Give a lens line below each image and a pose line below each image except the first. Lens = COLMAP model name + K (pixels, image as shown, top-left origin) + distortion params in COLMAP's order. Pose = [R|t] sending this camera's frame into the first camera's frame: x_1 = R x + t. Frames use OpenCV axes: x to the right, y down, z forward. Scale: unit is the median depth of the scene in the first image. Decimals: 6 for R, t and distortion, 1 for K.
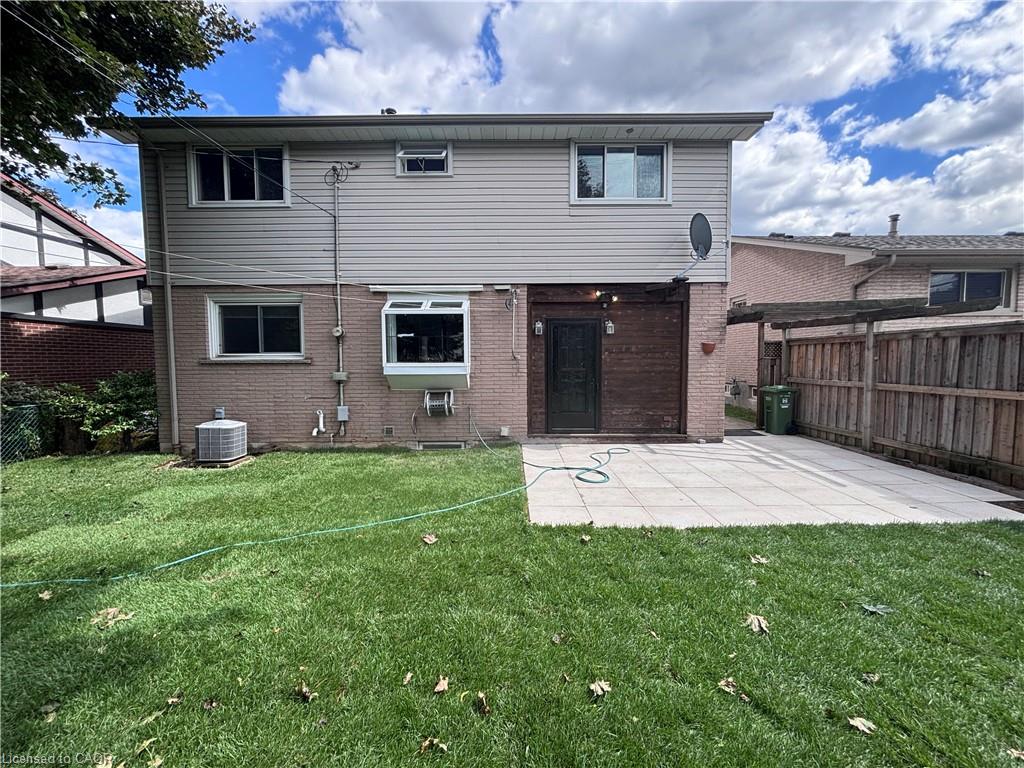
lens RADIAL K [[412.8, 0, 516.0], [0, 412.8, 383.7], [0, 0, 1]] dist [-0.001792, -0.000633]
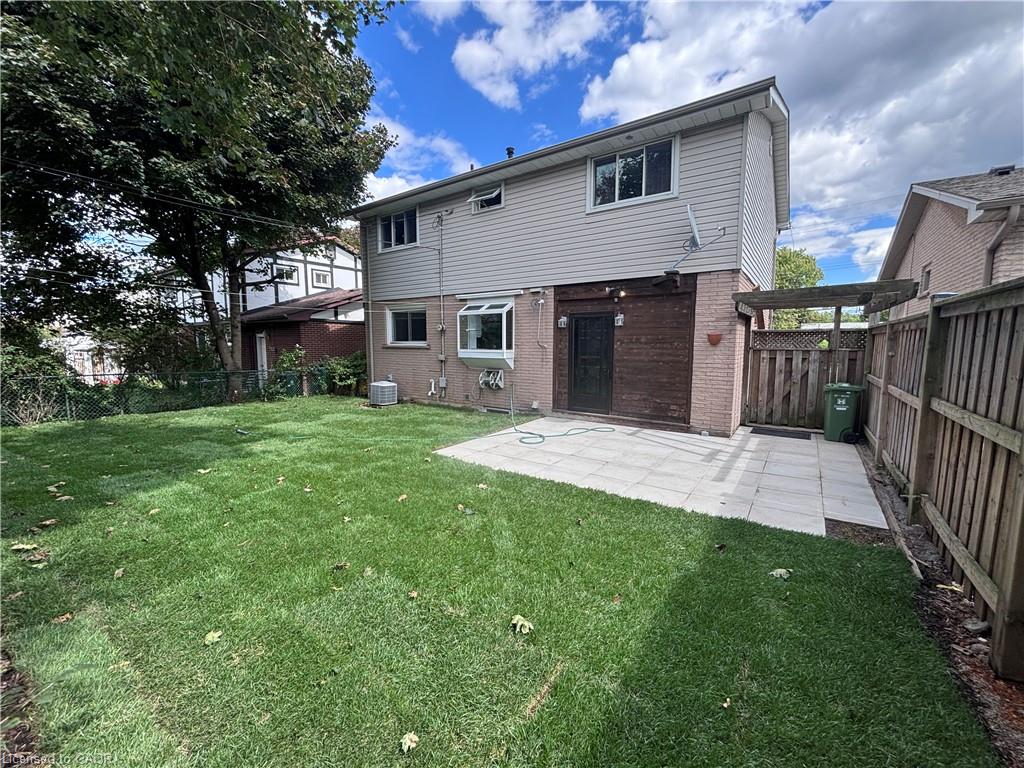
lens RADIAL K [[412.8, 0, 516.8], [0, 412.8, 385.9], [0, 0, 1]] dist [-0.001792, -0.000633]
pose [[0.818569, 0.067656, -0.570411, 0.649426], [-0.038298, 0.997258, 0.063323, -0.019682], [0.573131, -0.029989, 0.818915, -0.068241]]
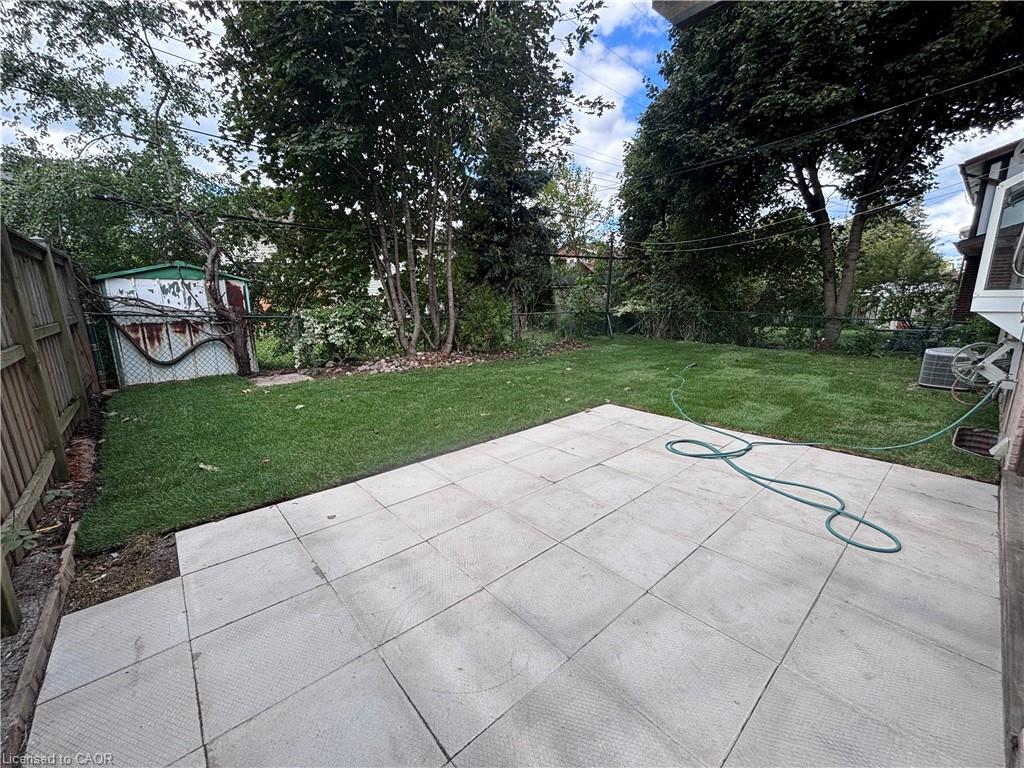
lens RADIAL K [[412.8, 0, 508.8], [0, 412.8, 388.0], [0, 0, 1]] dist [-0.001792, -0.000633]
pose [[-0.751382, 0.157956, -0.640683, 0.674026], [-0.024088, 0.963714, 0.265848, -0.058231], [0.659428, 0.215186, -0.720313, 0.968178]]
